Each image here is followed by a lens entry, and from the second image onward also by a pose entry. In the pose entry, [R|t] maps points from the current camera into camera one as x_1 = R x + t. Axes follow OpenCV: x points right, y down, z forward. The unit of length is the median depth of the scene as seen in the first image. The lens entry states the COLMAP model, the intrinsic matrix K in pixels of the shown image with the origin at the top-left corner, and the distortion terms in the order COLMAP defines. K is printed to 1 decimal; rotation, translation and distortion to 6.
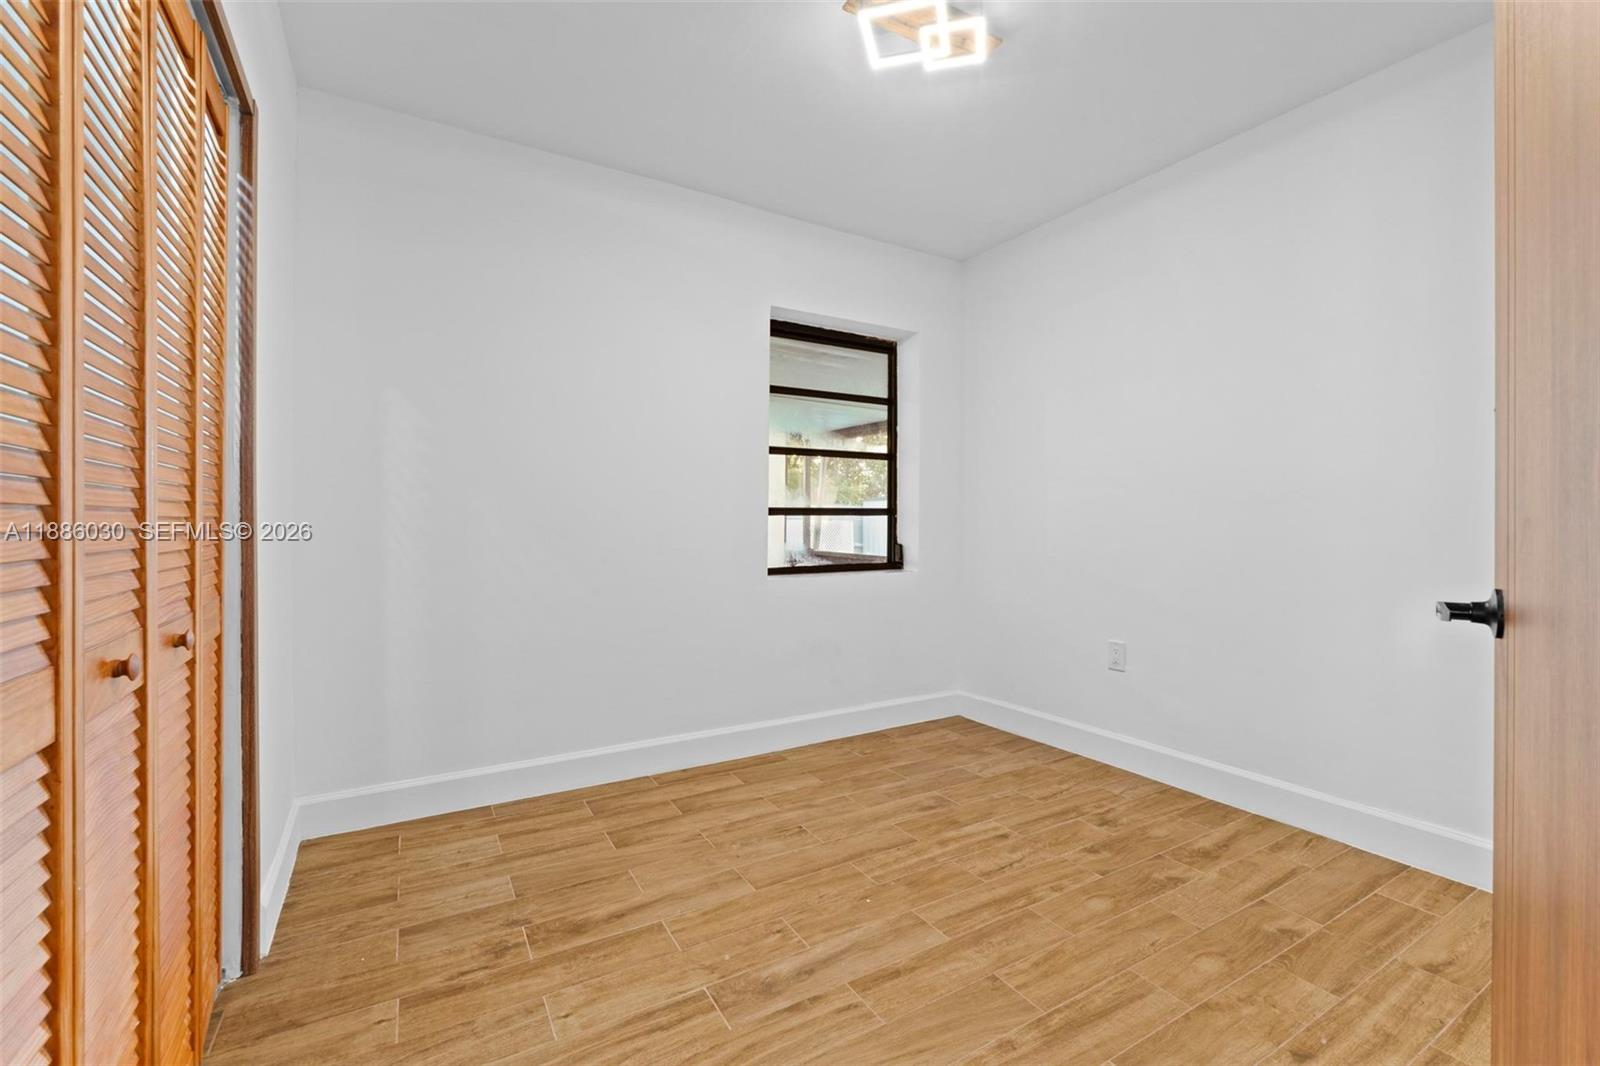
lens RADIAL K [[684.9, 0, 799.0], [0, 684.9, 533.5], [0, 0, 1]] dist [-0.006178, -0.000431]
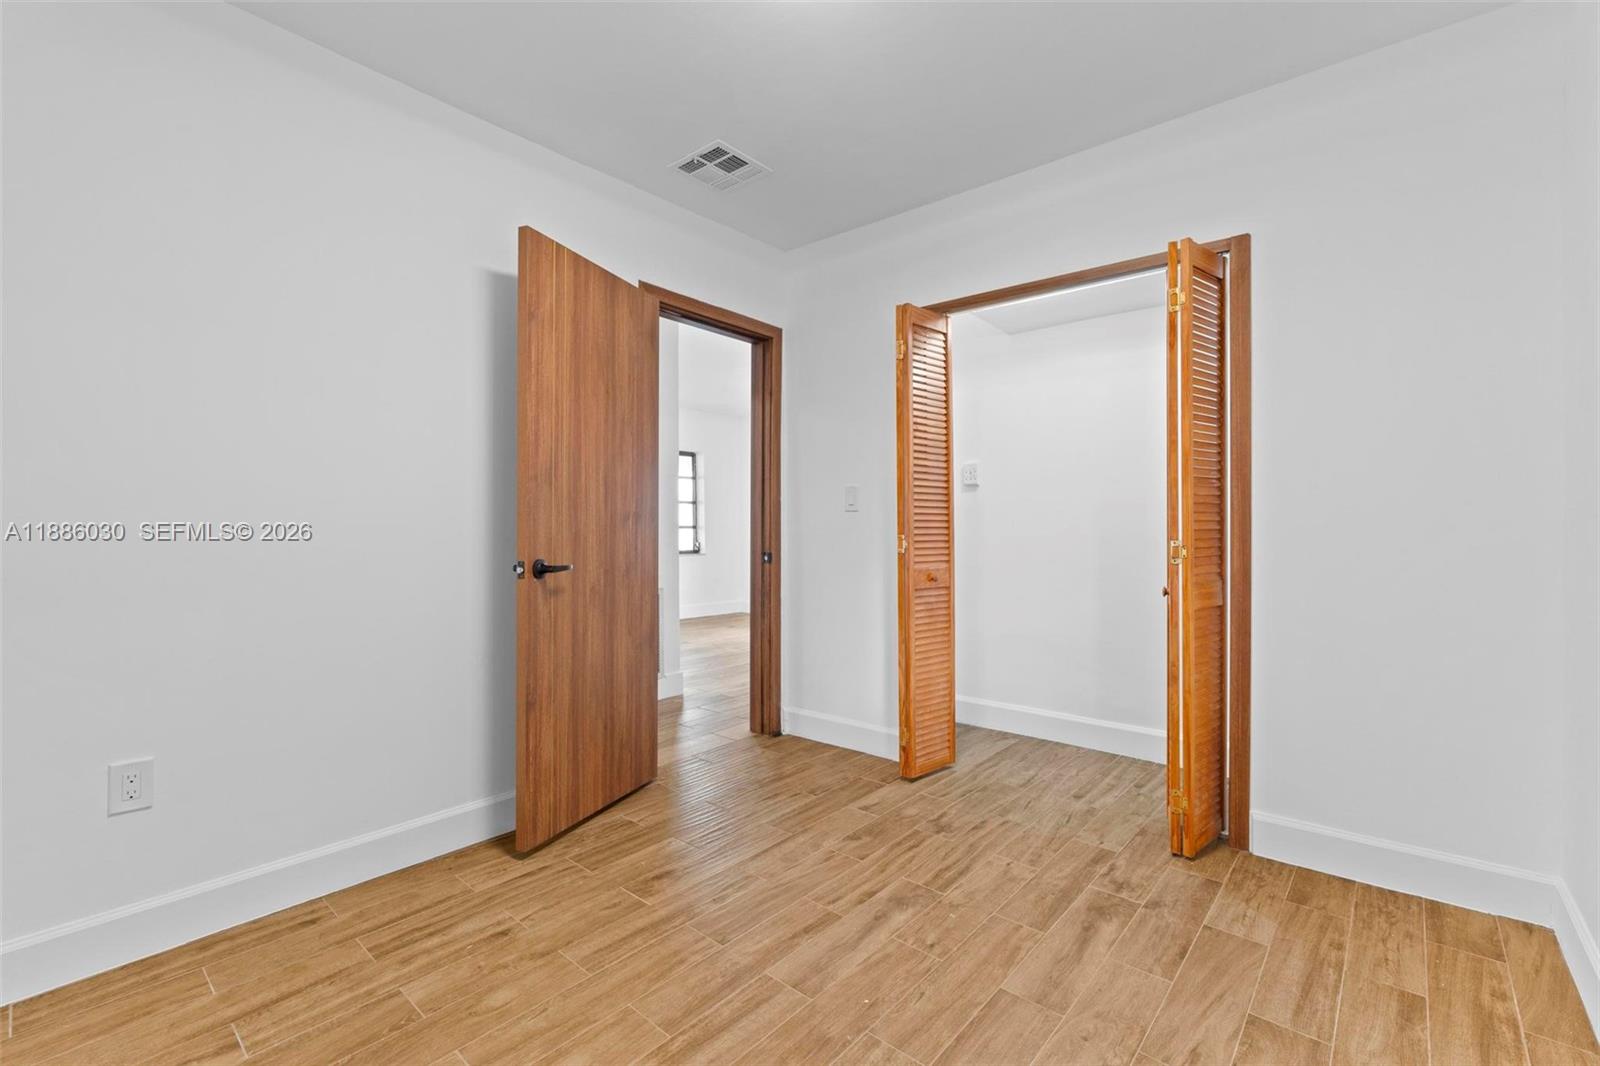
lens RADIAL K [[684.9, 0, 798.8], [0, 684.9, 522.6], [0, 0, 1]] dist [-0.006178, -0.000431]
pose [[-0.947785, -0.001357, -0.318906, 0.492730], [-0.004873, 0.999936, 0.010227, -0.043339], [0.318872, 0.011247, -0.947731, 1.960168]]
